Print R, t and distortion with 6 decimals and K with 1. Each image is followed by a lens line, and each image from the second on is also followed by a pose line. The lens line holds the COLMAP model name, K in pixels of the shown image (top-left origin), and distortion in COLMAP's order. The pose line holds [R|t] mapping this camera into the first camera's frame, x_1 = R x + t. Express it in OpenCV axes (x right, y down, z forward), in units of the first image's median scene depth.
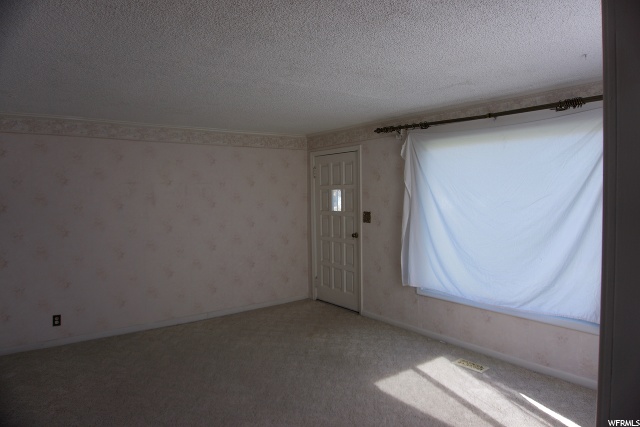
lens RADIAL K [[433.7, 0, 320.3], [0, 433.7, 212.2], [0, 0, 1]] dist [-0.040276, 0.029312]
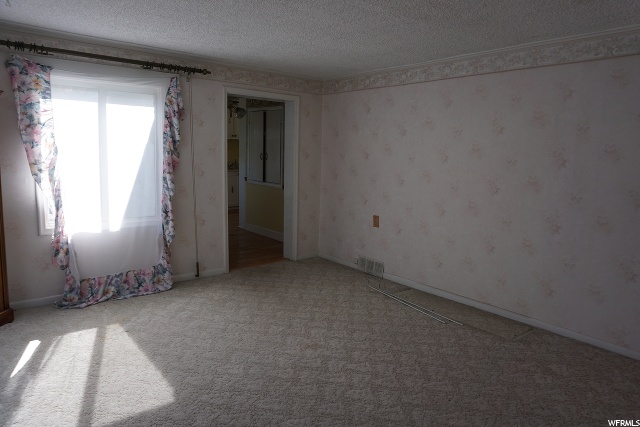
lens RADIAL K [[433.7, 0, 319.4], [0, 433.7, 212.7], [0, 0, 1]] dist [-0.040276, 0.029312]
pose [[-0.995561, 0.010530, -0.093526, -0.056087], [-0.004105, 0.987917, 0.154931, -0.024970], [0.094027, 0.154627, -0.983488, 1.816329]]
